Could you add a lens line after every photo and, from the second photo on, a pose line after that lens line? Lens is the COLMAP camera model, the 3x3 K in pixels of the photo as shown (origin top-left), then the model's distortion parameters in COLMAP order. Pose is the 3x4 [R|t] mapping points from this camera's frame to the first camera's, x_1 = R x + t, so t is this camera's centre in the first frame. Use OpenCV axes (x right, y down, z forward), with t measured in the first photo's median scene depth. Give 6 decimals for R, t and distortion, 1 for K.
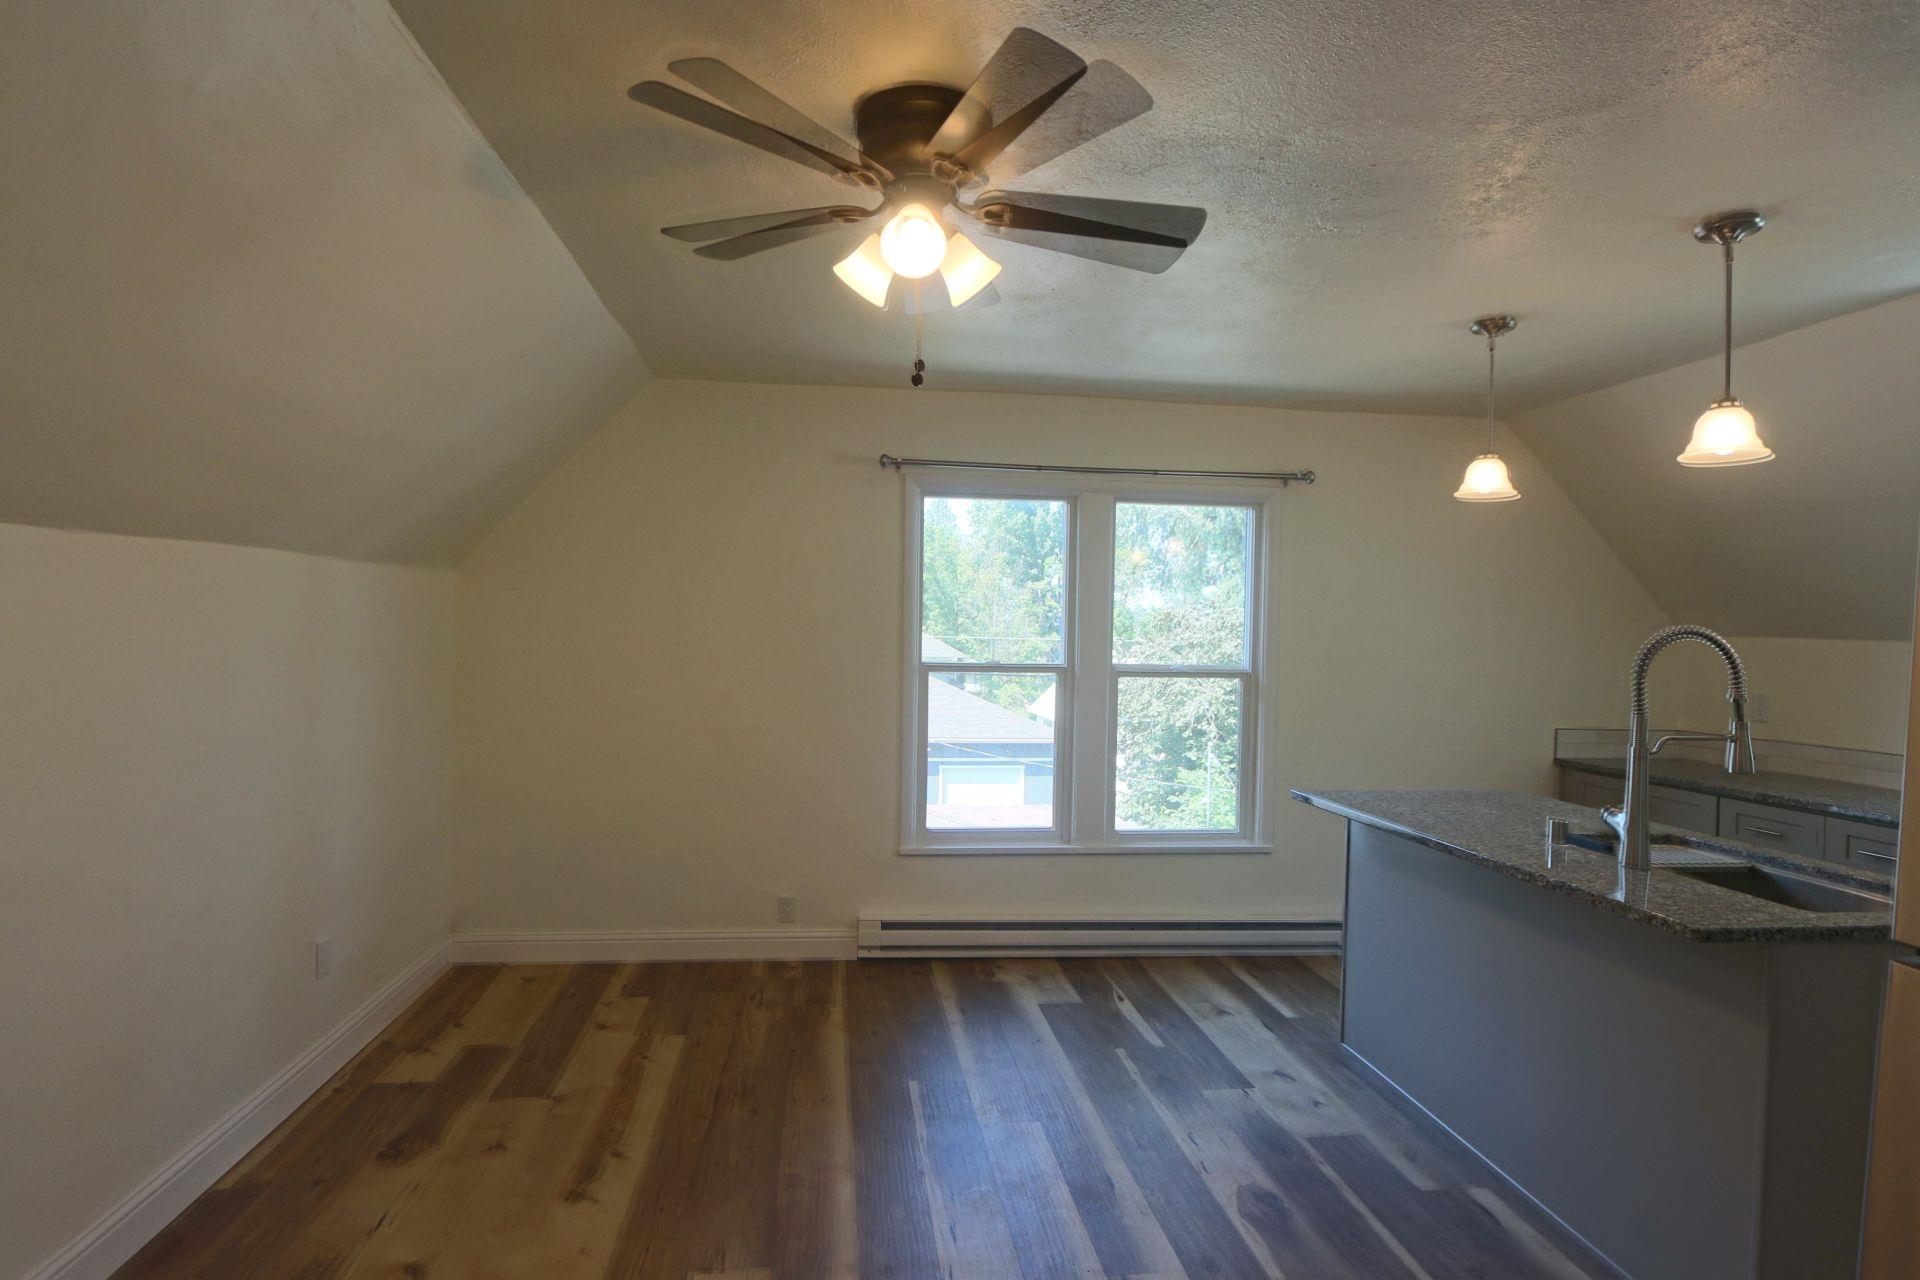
lens RADIAL K [[984.3, 0, 927.2], [0, 984.3, 645.0], [0, 0, 1]] dist [-0.023087, 0.001488]
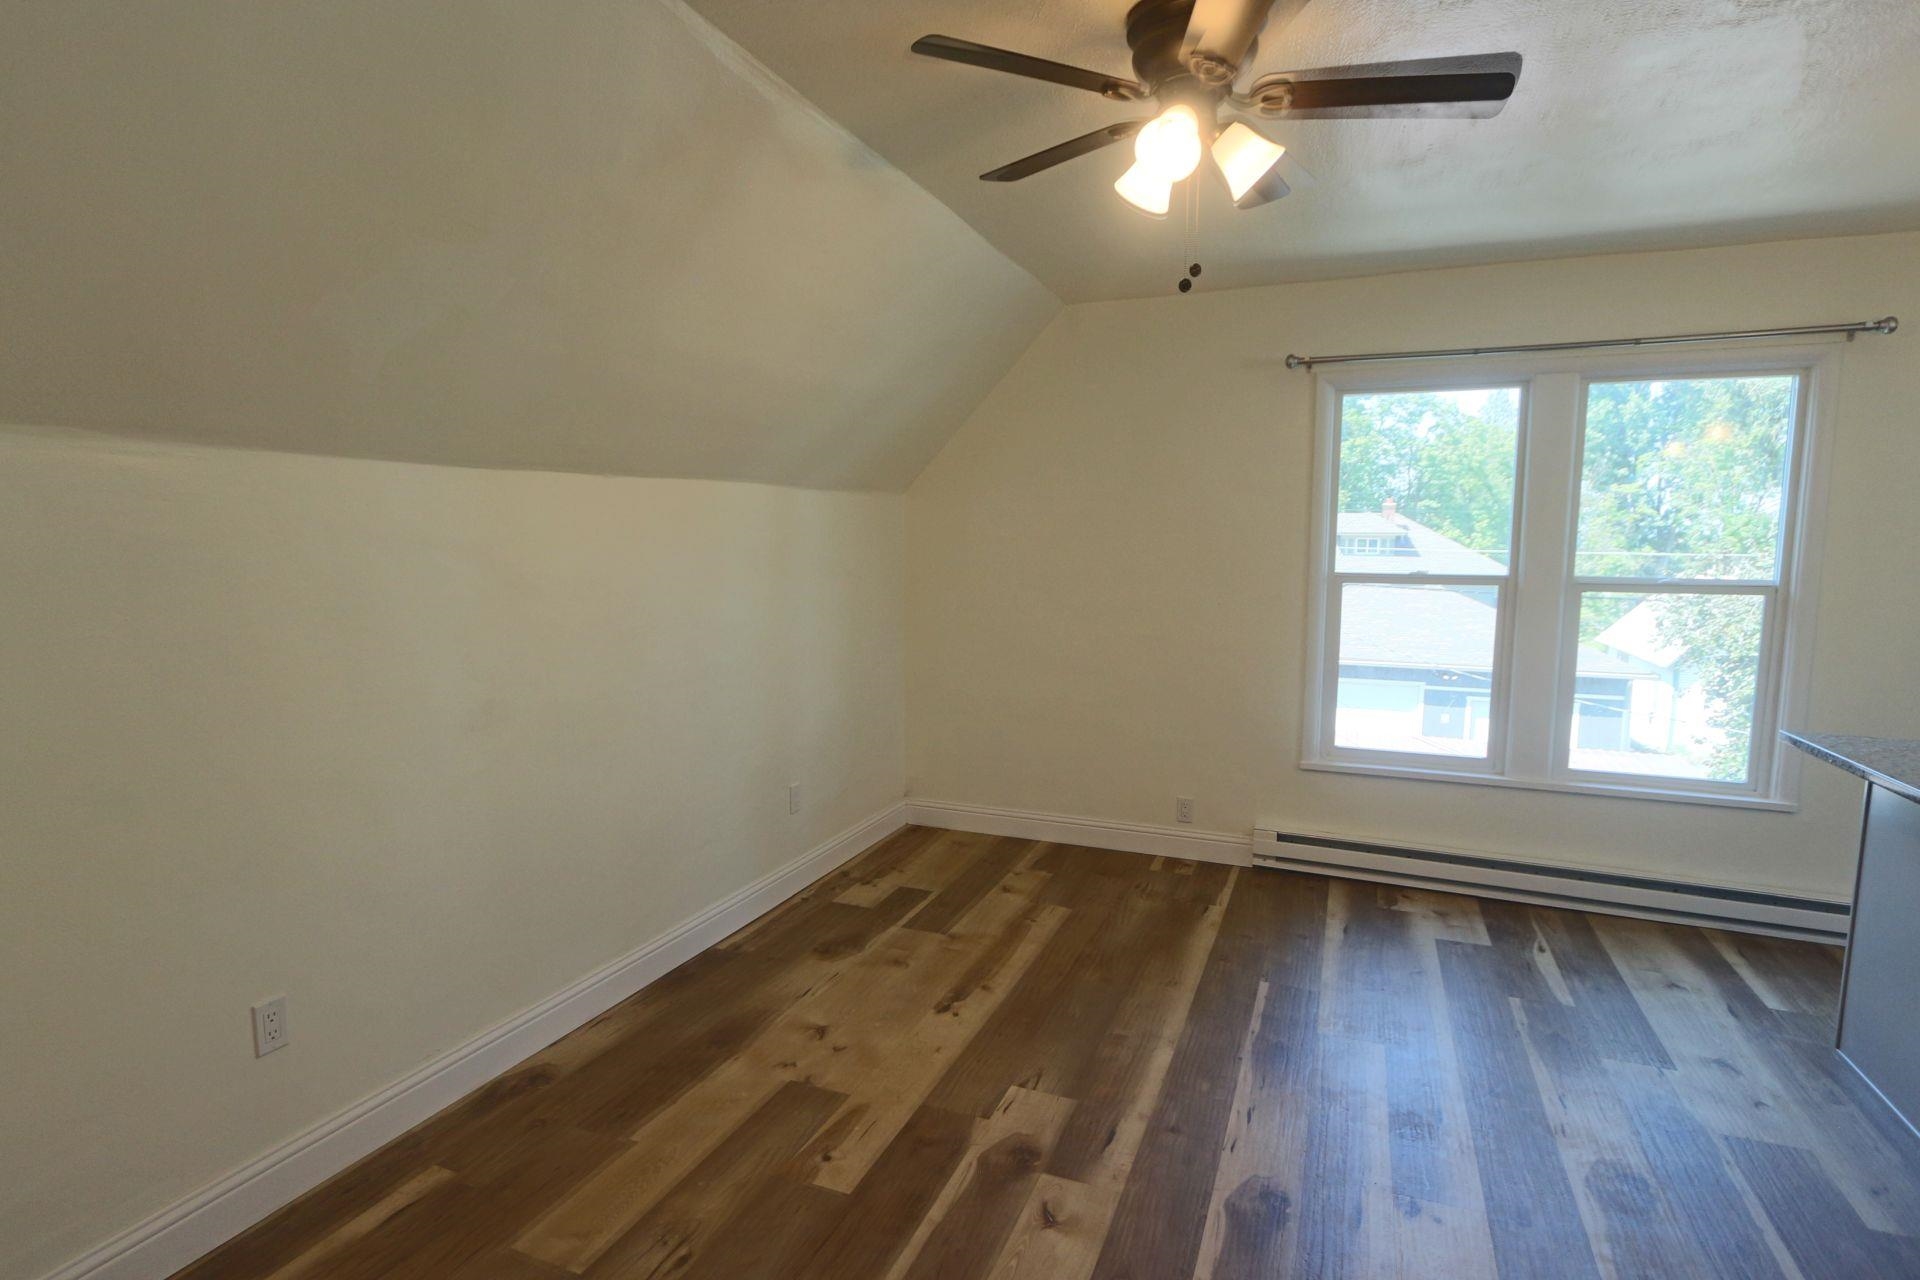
lens RADIAL K [[985.4, 0, 940.7], [0, 985.4, 652.8], [0, 0, 1]] dist [-0.018441, 0.001990]
pose [[0.870379, 0.038260, -0.490894, 0.144853], [0.005825, 0.996107, 0.087963, 0.009415], [0.492349, -0.079420, 0.866767, -0.018997]]
